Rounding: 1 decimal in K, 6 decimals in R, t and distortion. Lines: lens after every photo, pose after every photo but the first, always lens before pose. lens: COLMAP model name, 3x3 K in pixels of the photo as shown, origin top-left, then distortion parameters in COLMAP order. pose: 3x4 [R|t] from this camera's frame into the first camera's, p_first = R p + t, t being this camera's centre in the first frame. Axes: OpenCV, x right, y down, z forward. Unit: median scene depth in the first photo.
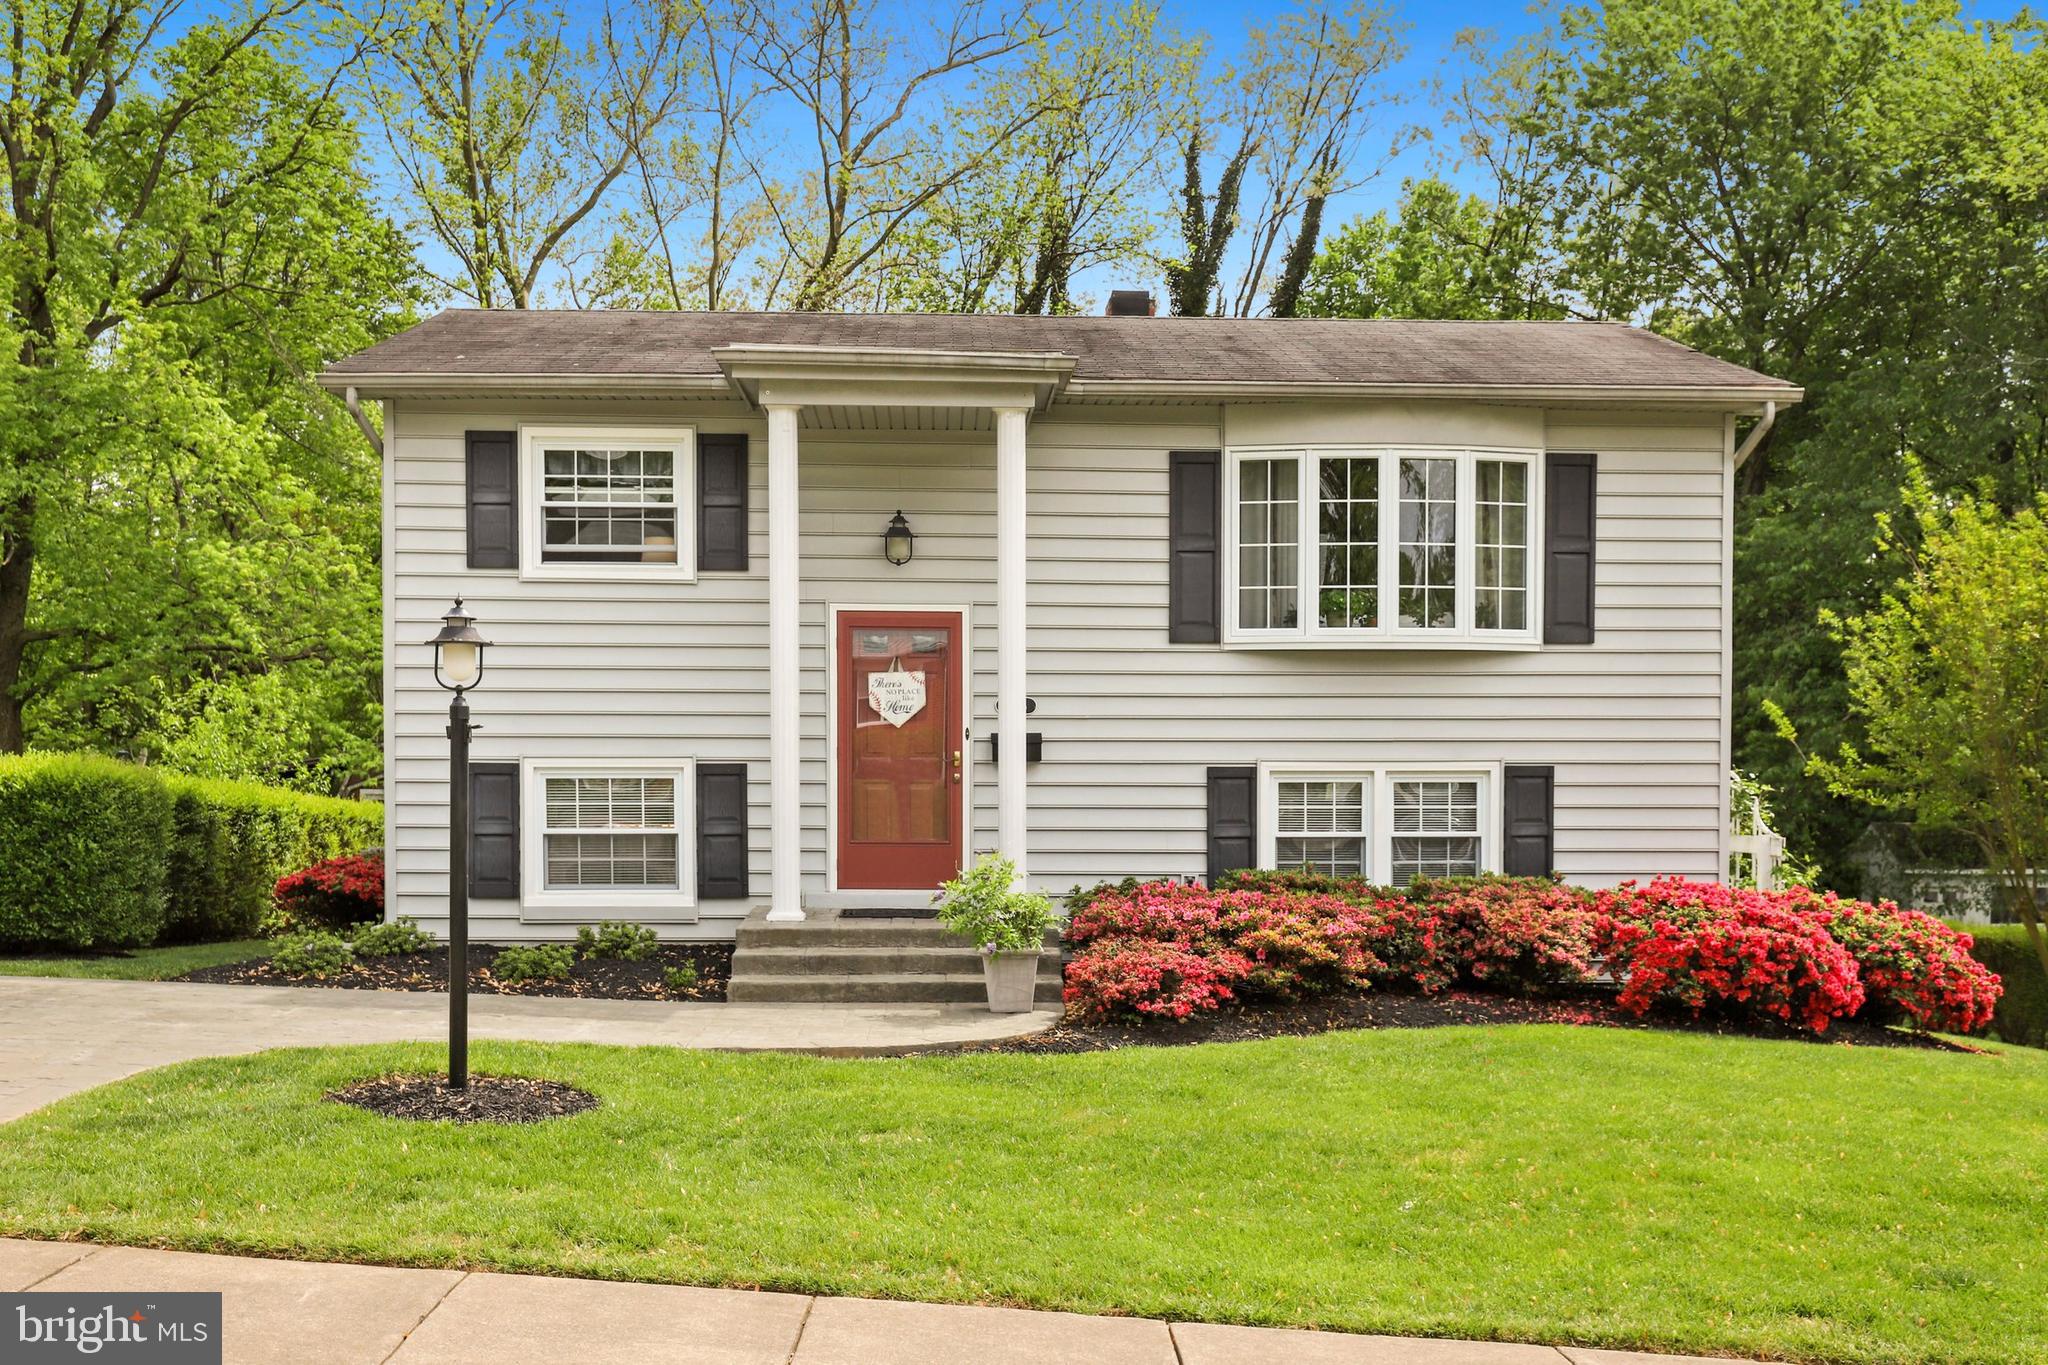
lens RADIAL K [[2169.2, 0, 1031.7], [0, 2169.2, 838.1], [0, 0, 1]] dist [-0.006587, 0.000000]
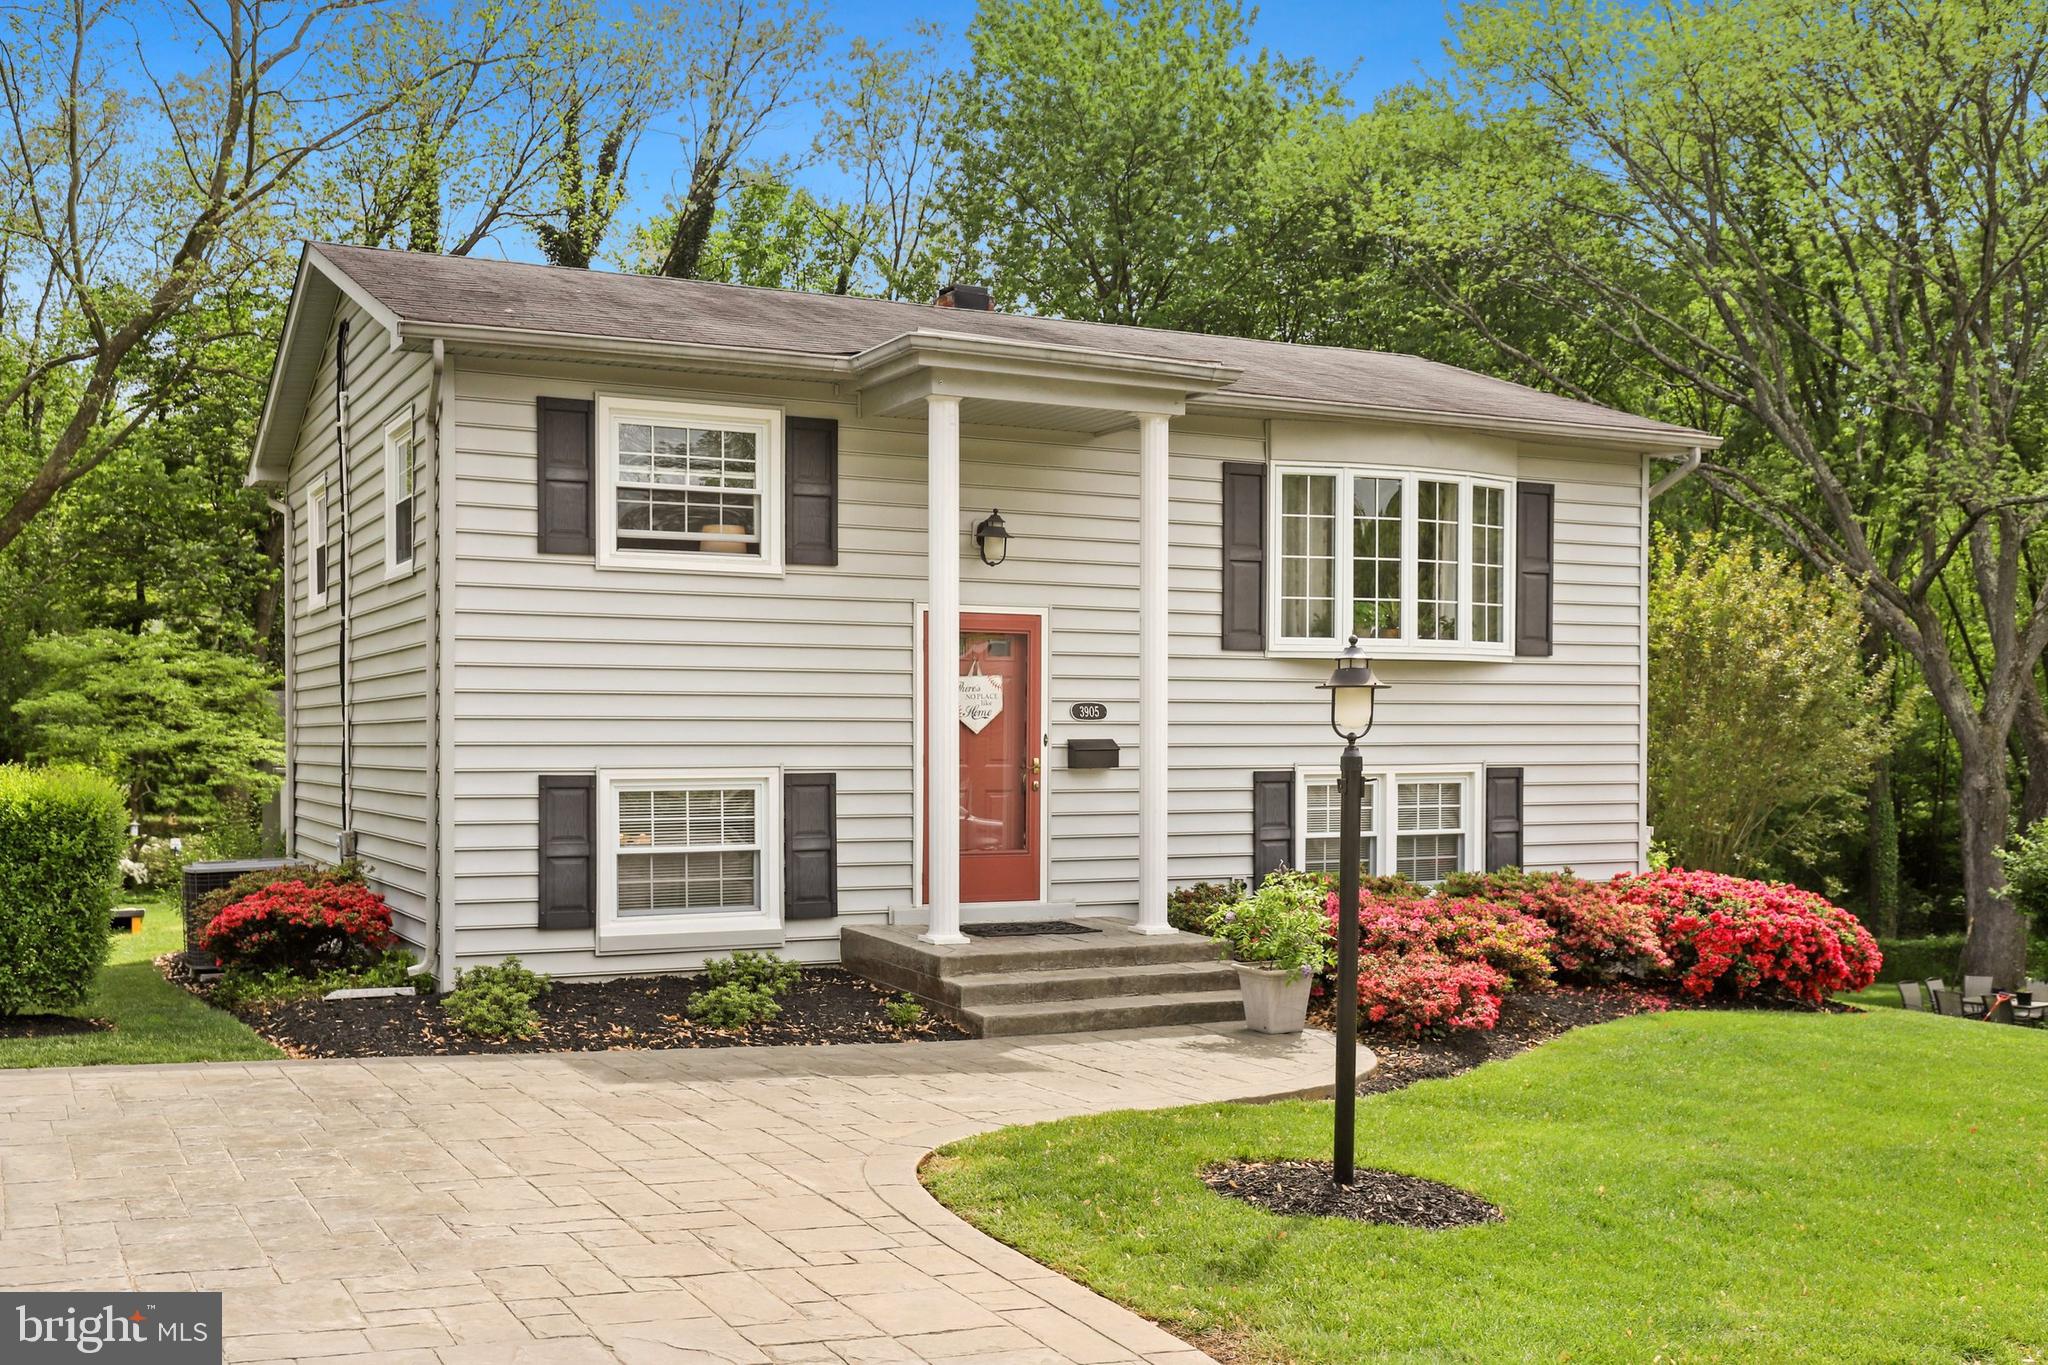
lens RADIAL K [[2082.5, 0, 1025.8], [0, 2082.5, 758.5], [0, 0, 1]] dist [0.001970, 0.000000]
pose [[0.909265, -0.006426, 0.416169, -0.427265], [0.012613, 0.999847, -0.012119, -0.028632], [-0.416027, 0.016269, 0.909207, 0.153074]]
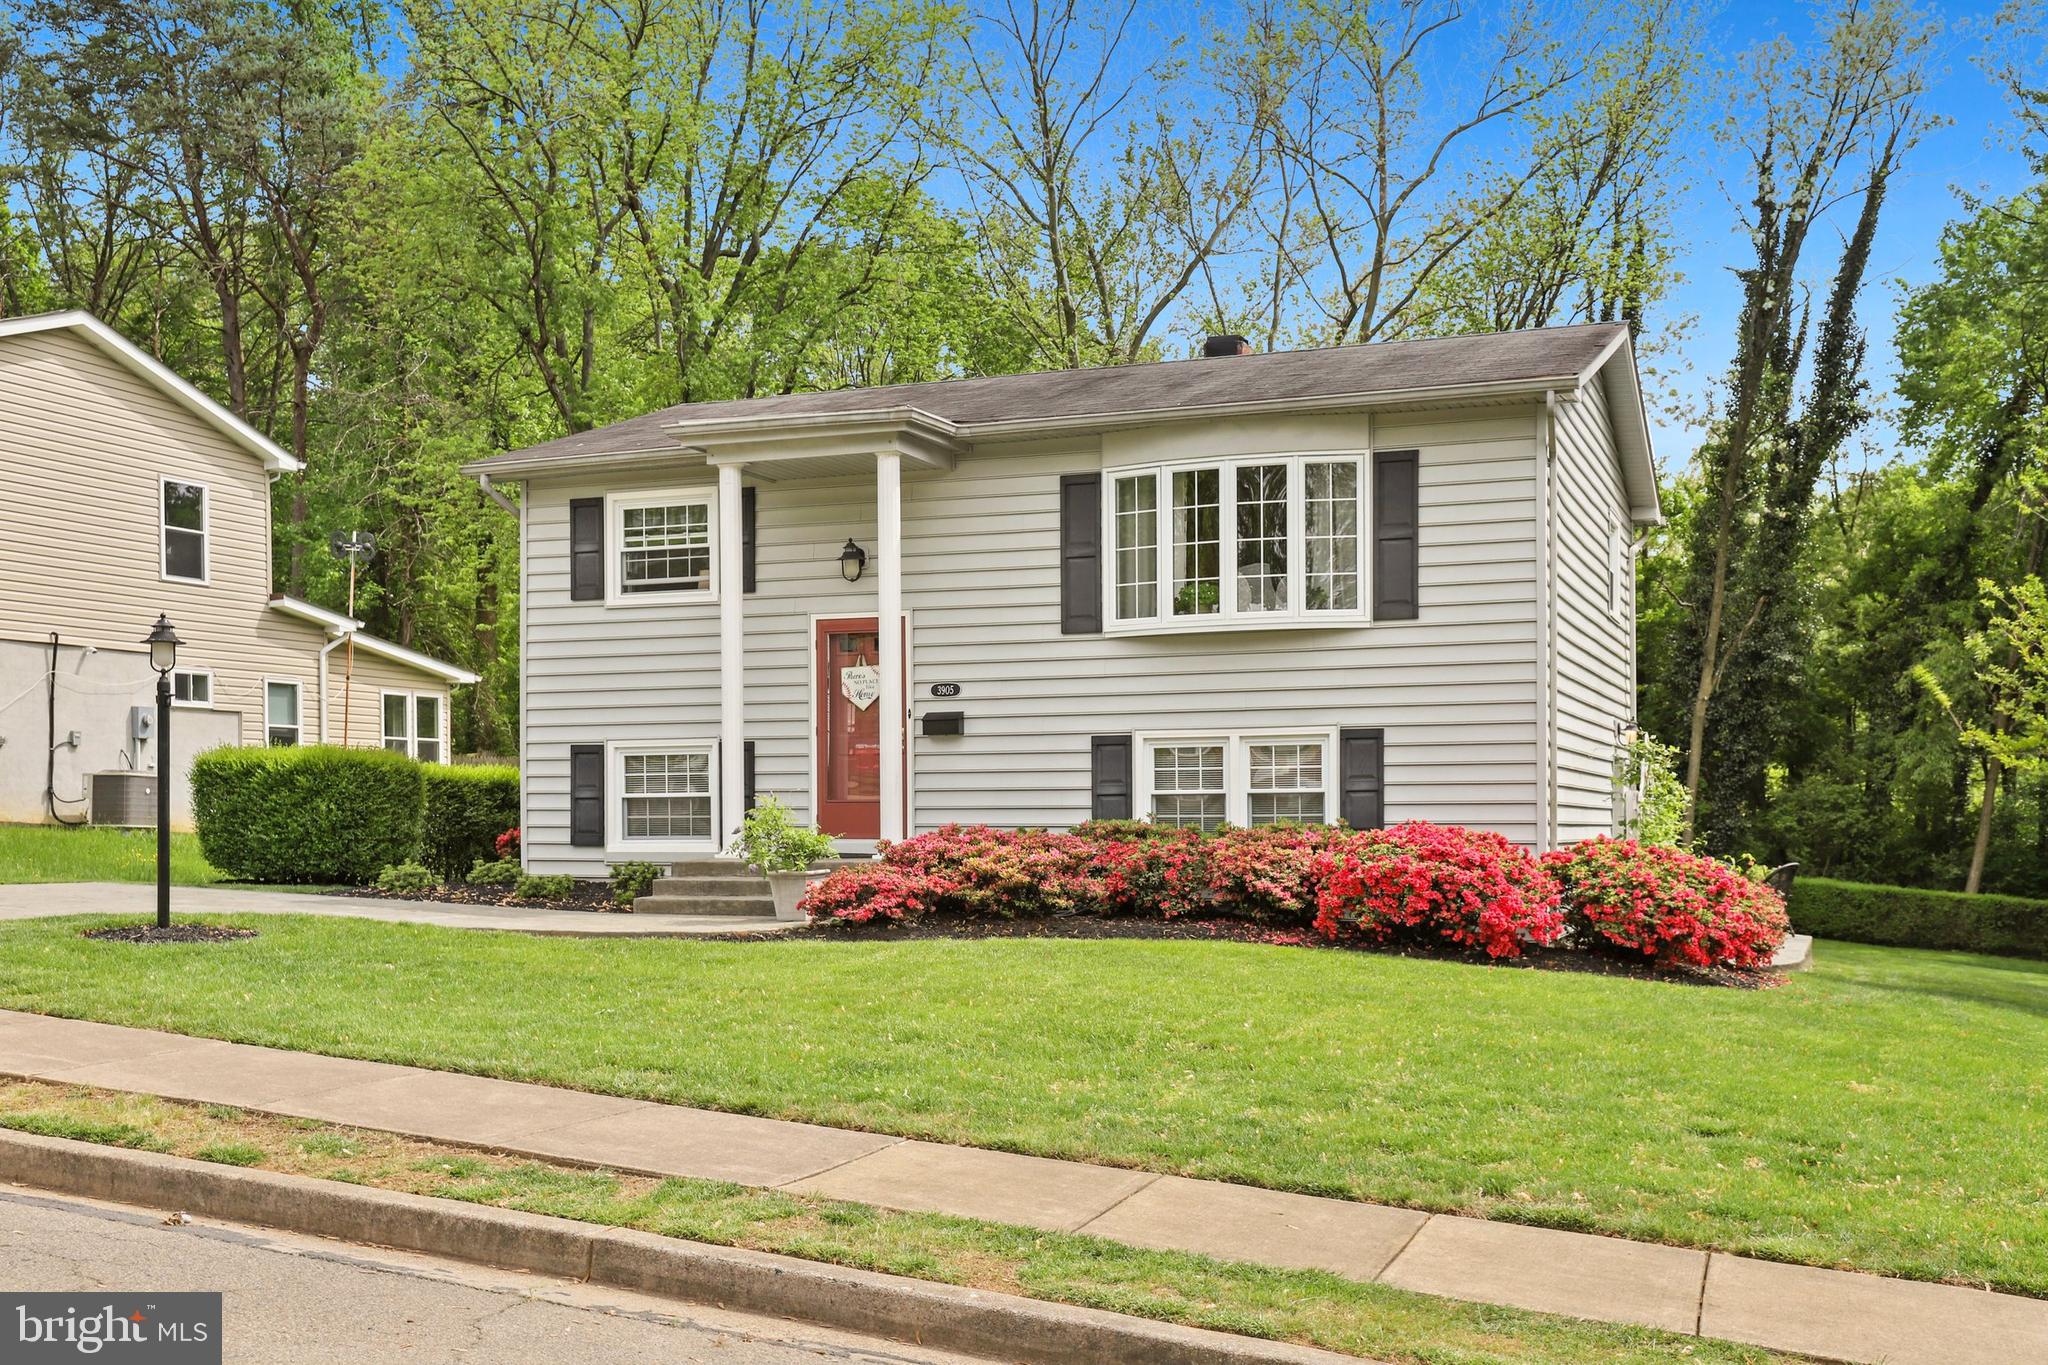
lens RADIAL K [[2082.5, 0, 994.9], [0, 2082.5, 808.4], [0, 0, 1]] dist [0.001970, 0.000000]
pose [[0.910781, -0.008416, -0.412804, 0.507846], [-0.003633, 0.999590, -0.028395, 0.040006], [0.412874, 0.027361, 0.910377, -0.066393]]
